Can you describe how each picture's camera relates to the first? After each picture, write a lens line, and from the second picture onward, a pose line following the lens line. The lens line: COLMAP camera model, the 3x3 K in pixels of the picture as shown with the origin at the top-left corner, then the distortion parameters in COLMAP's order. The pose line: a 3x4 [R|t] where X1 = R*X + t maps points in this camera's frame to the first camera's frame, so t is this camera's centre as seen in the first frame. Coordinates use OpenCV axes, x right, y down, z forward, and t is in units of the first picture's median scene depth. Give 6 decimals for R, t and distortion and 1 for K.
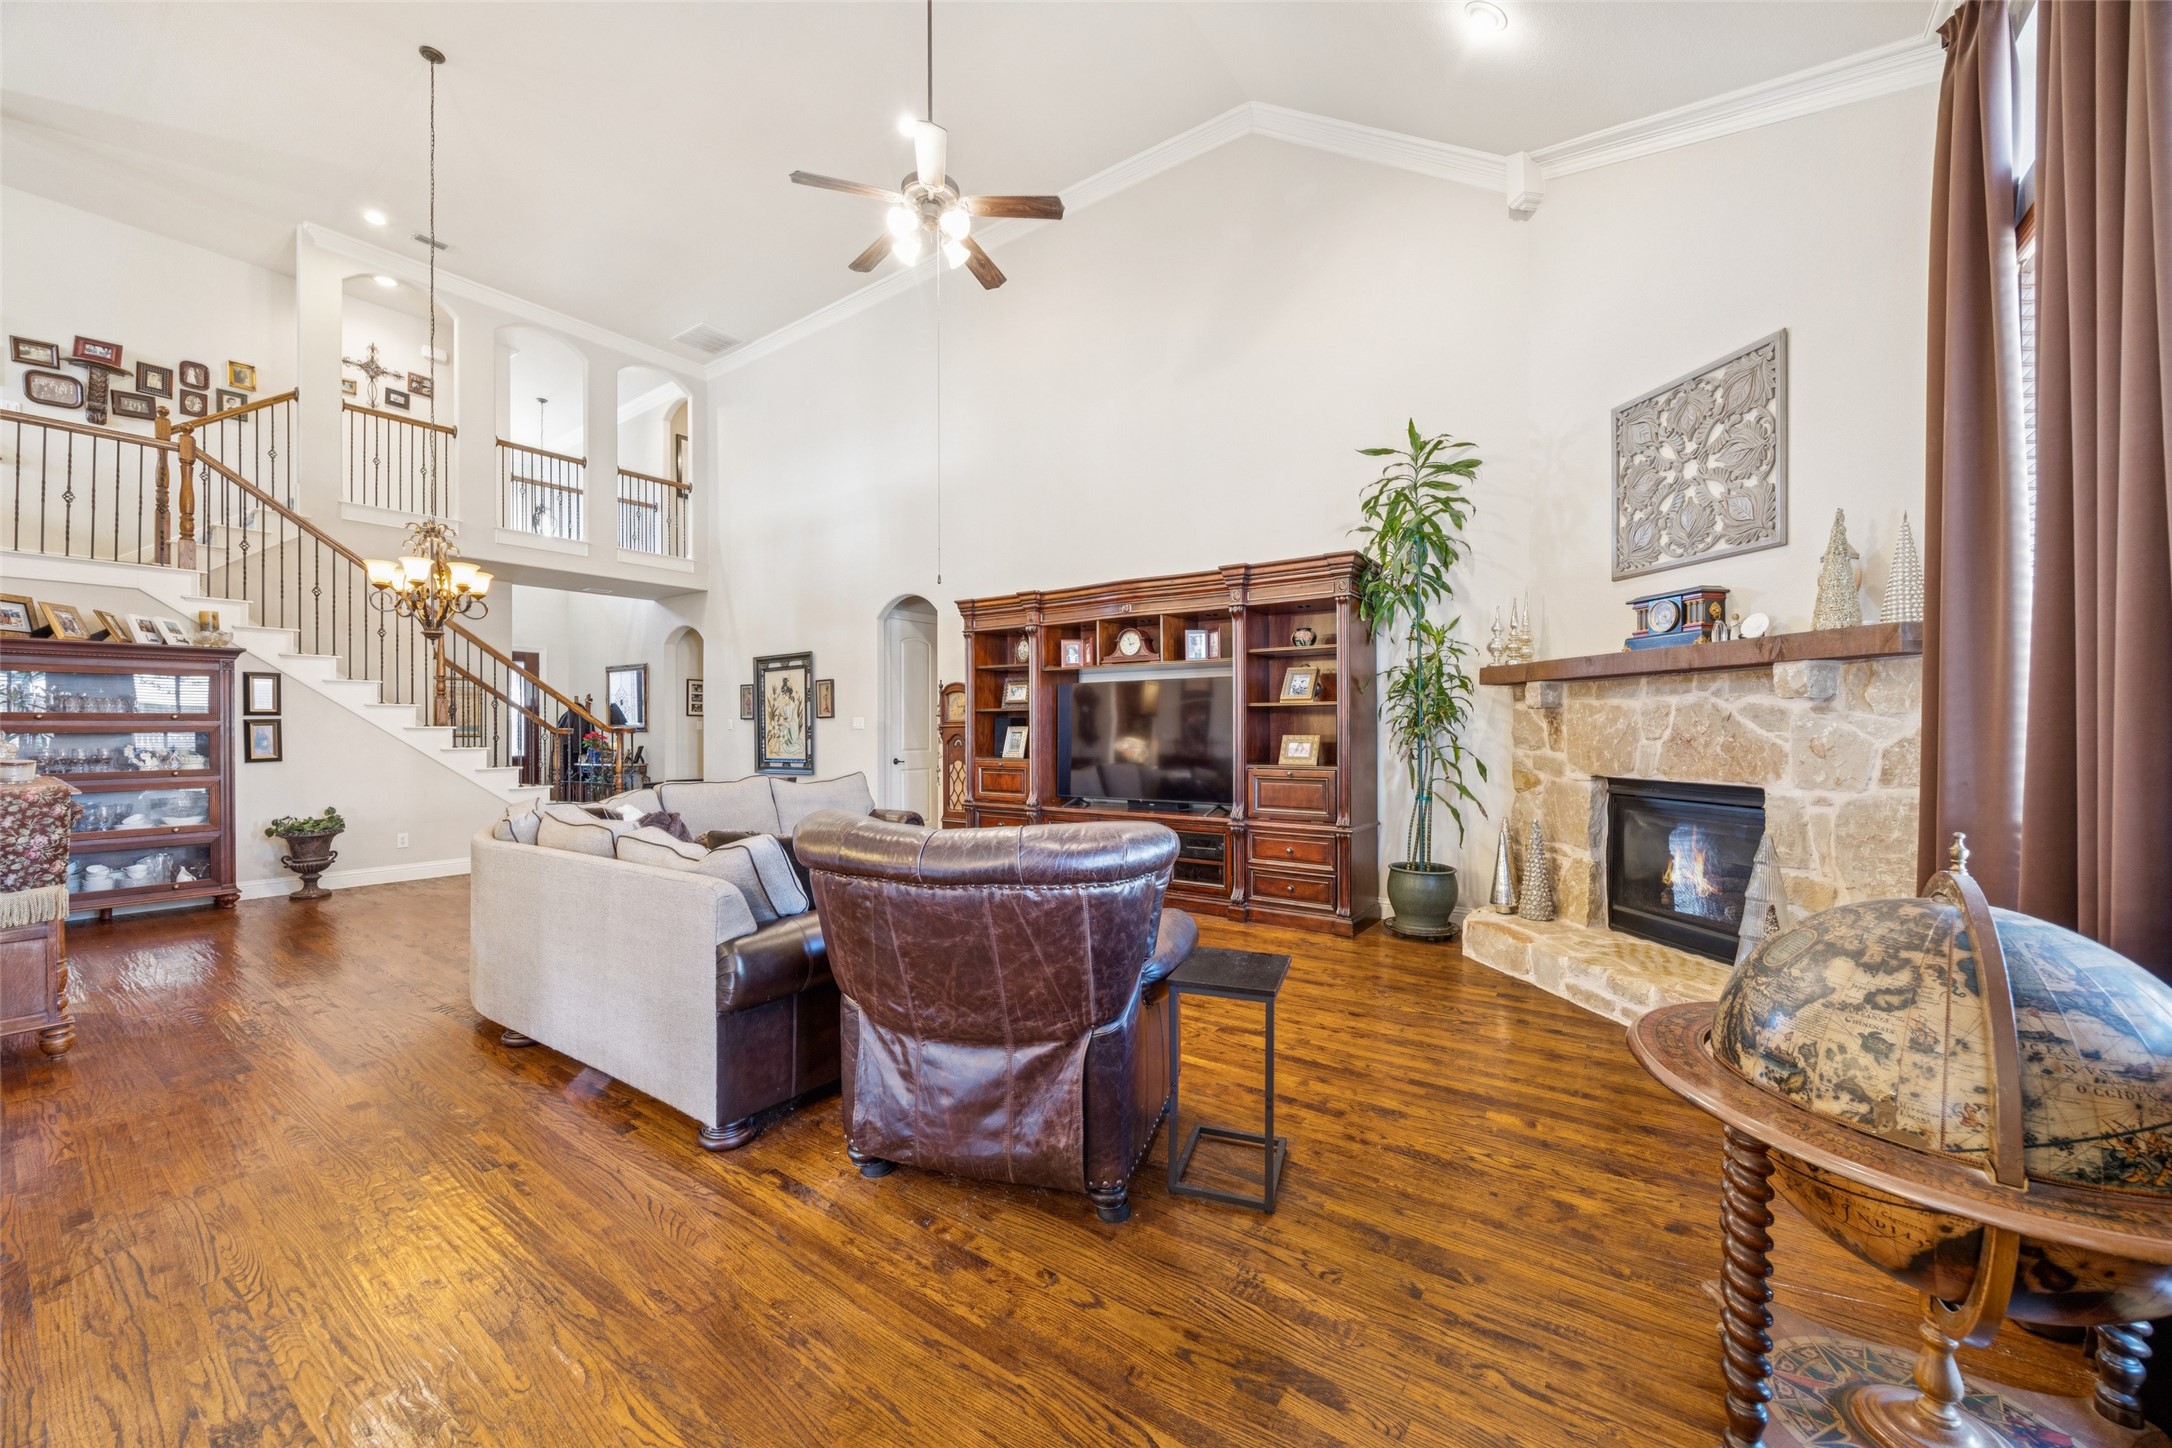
lens RADIAL K [[836.8, 0, 1066.2], [0, 836.8, 723.0], [0, 0, 1]] dist [-0.007489, 0.000568]
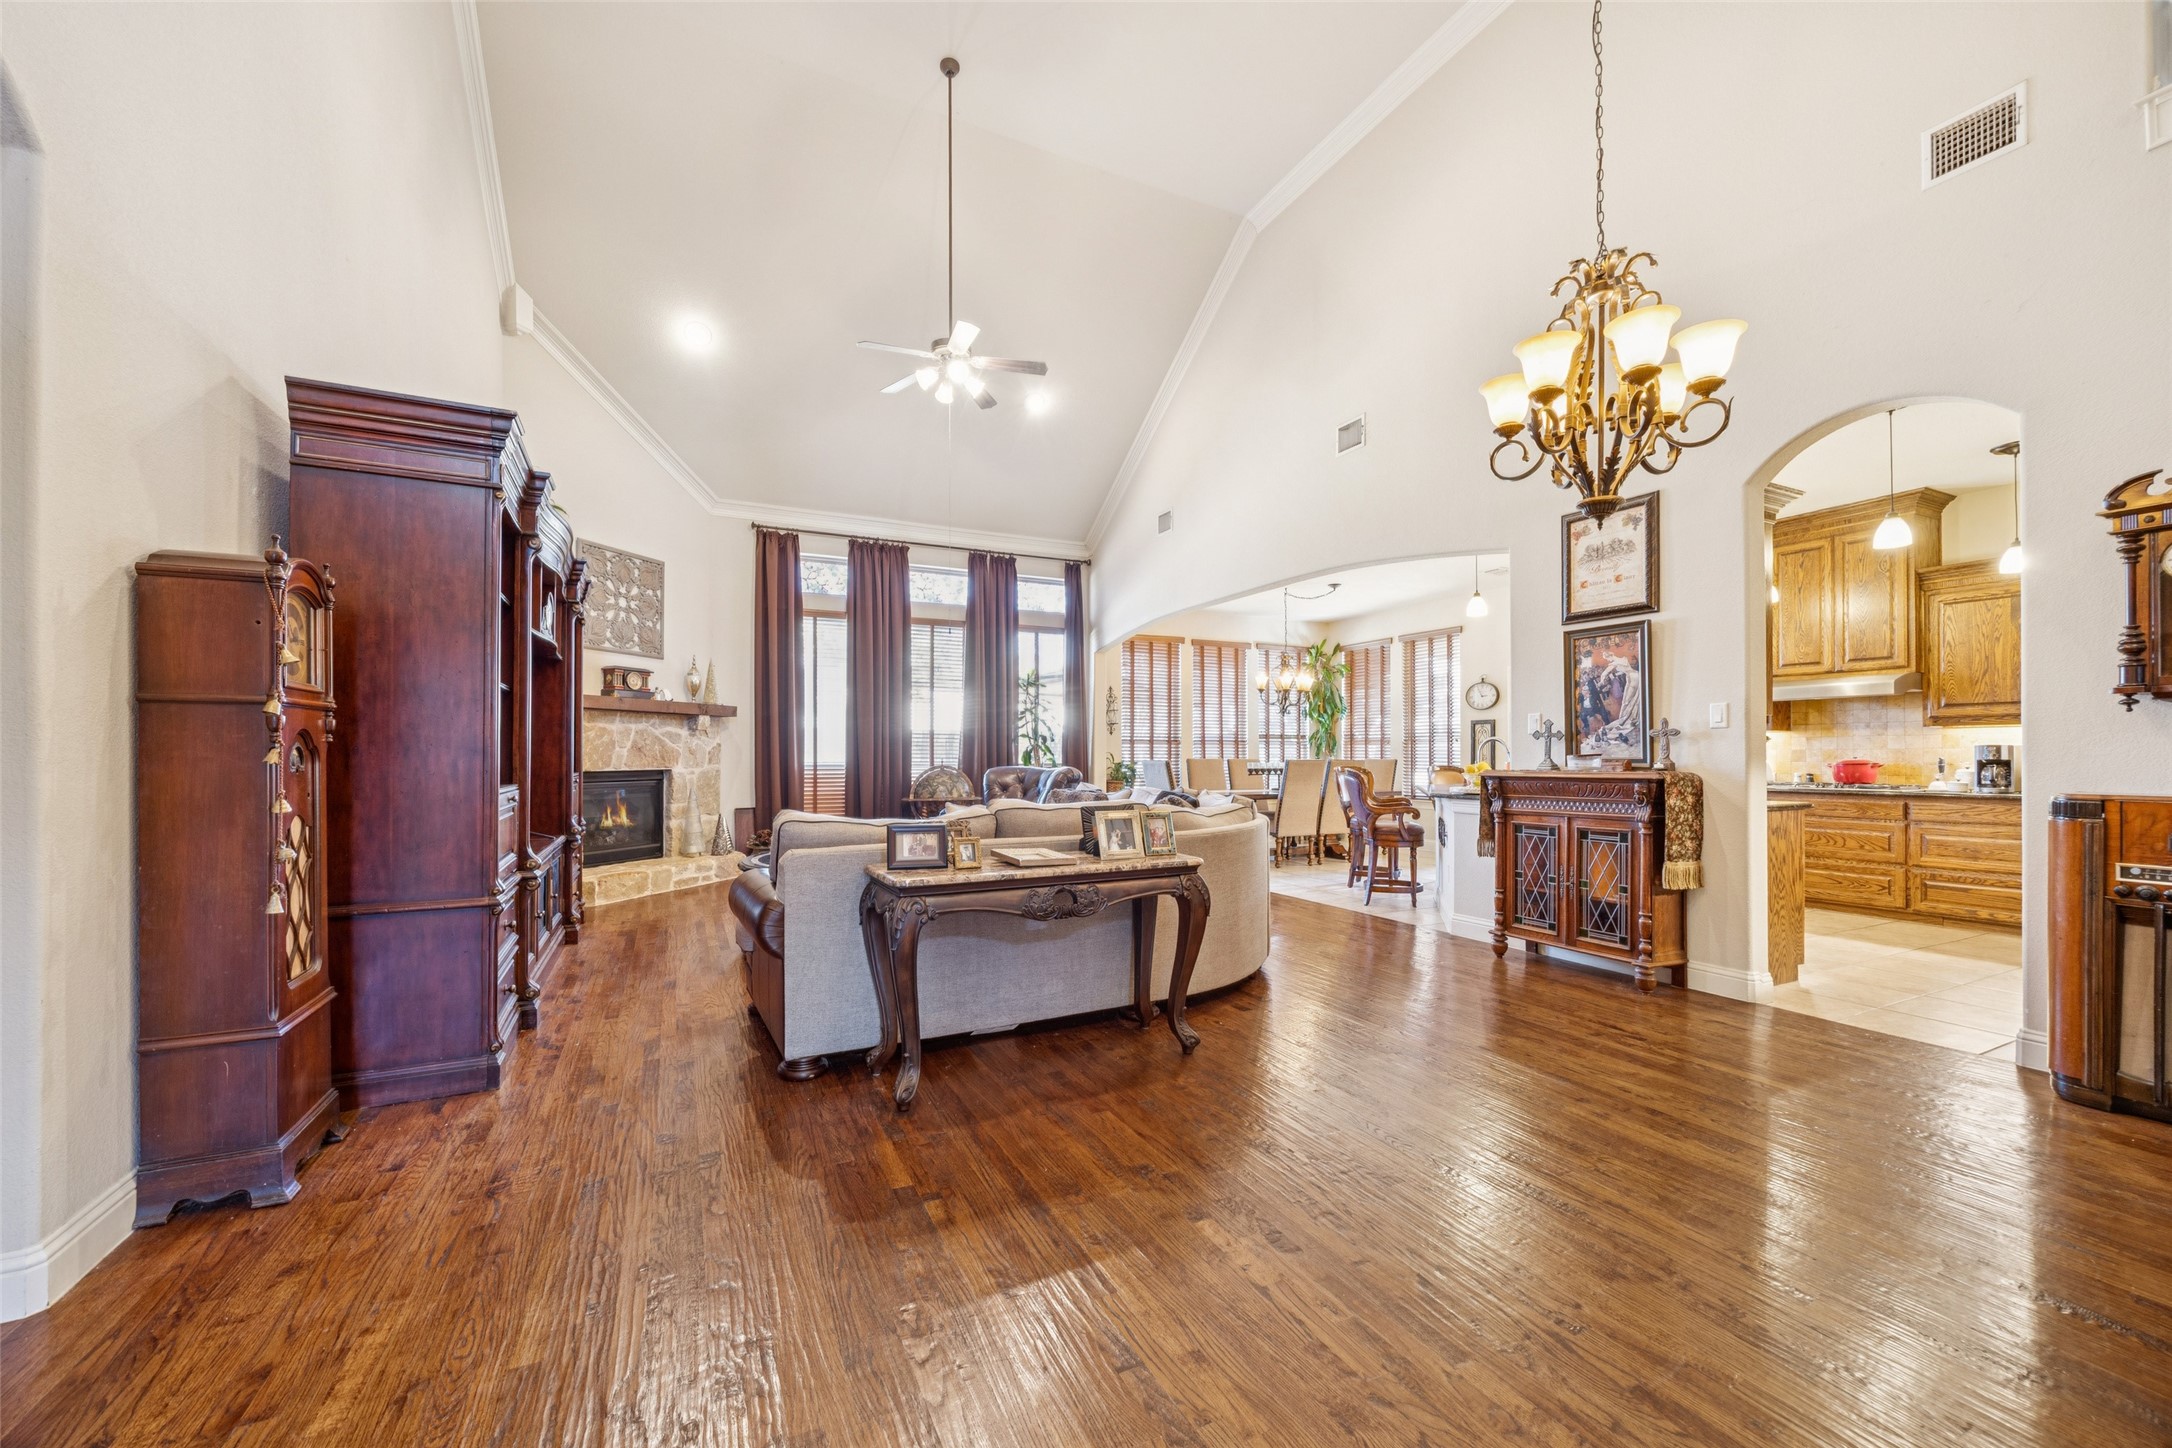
lens RADIAL K [[836.8, 0, 1083.5], [0, 836.8, 753.1], [0, 0, 1]] dist [-0.007489, 0.000568]
pose [[-0.888582, 0.003140, 0.458707, -0.730522], [-0.000948, 0.999962, -0.008681, 0.033577], [-0.458716, -0.008148, -0.888545, 1.568656]]
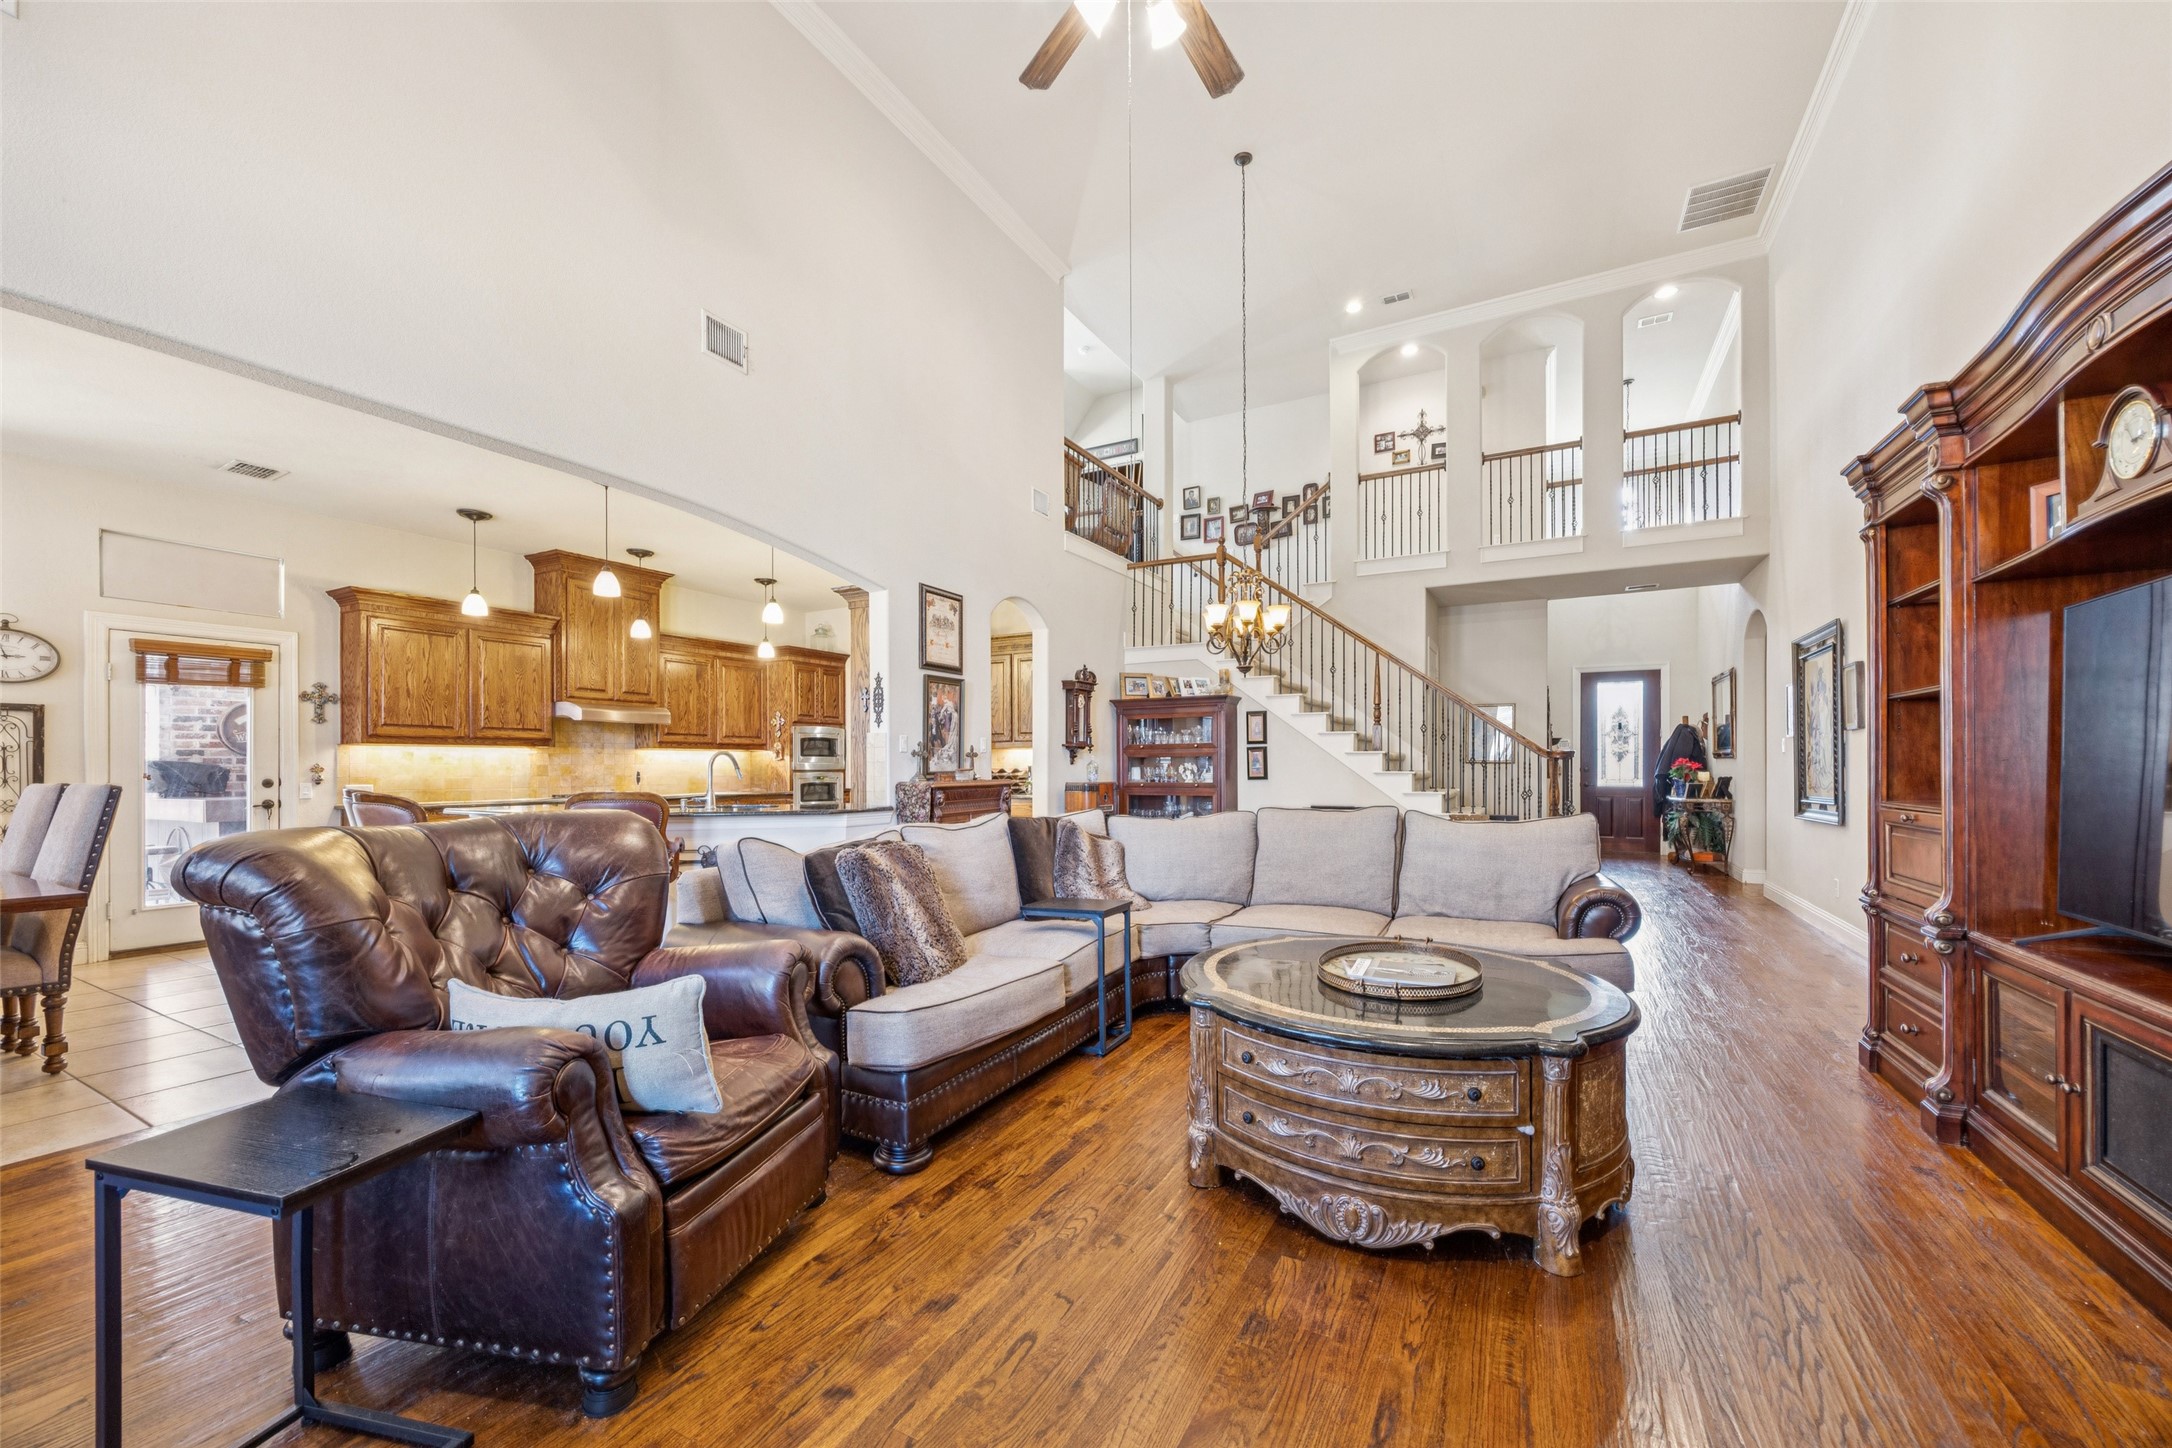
lens RADIAL K [[836.8, 0, 1078.8], [0, 836.8, 766.6], [0, 0, 1]] dist [-0.007489, 0.000568]
pose [[0.133030, 0.003680, -0.991105, 0.350733], [0.009530, 0.999942, 0.004992, 0.020159], [0.991066, -0.010109, 0.132987, 0.636313]]
